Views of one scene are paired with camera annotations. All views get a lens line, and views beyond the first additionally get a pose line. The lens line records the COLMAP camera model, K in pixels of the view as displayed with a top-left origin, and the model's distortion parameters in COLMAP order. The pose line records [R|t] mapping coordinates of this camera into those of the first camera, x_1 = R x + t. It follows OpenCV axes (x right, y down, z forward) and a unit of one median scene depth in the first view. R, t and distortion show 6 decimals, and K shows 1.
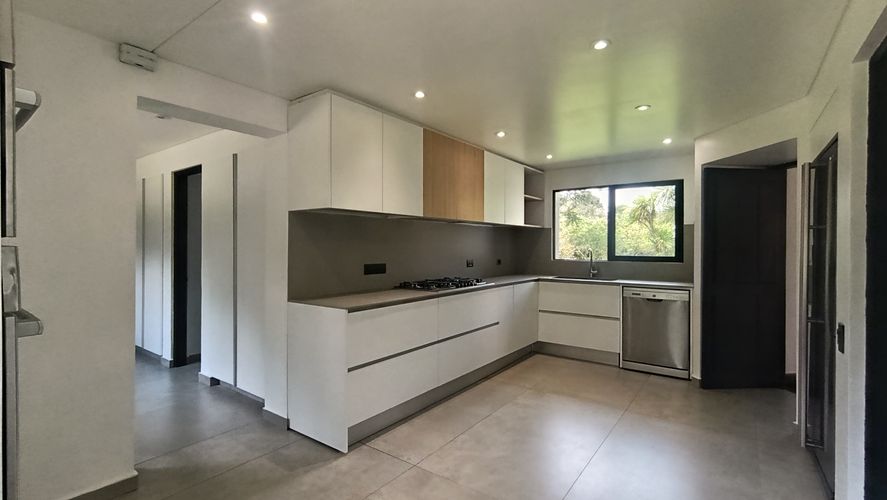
lens RADIAL K [[406.6, 0, 438.0], [0, 406.6, 254.9], [0, 0, 1]] dist [-0.003619, -0.000055]
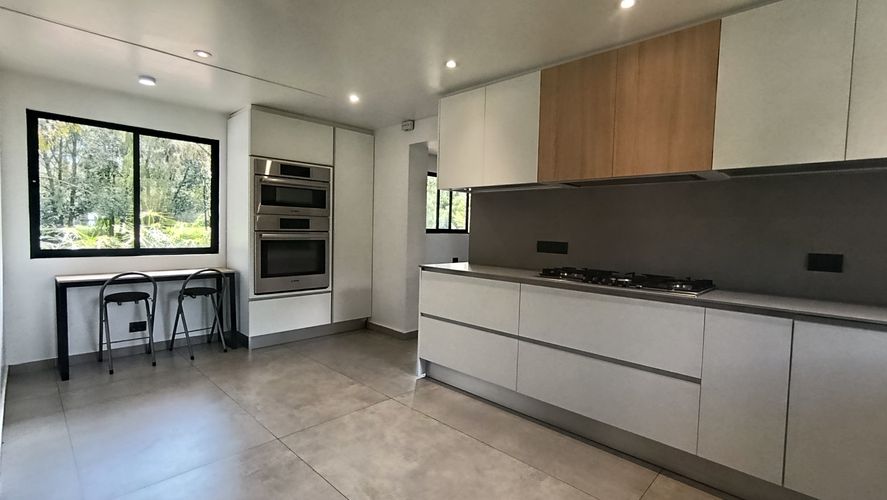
lens RADIAL K [[406.6, 0, 437.8], [0, 406.6, 242.7], [0, 0, 1]] dist [-0.003619, -0.000055]
pose [[-0.132003, 0.045981, -0.990182, 0.835322], [-0.028141, 0.998347, 0.050112, -0.010462], [0.990850, 0.034479, -0.130491, 0.963550]]
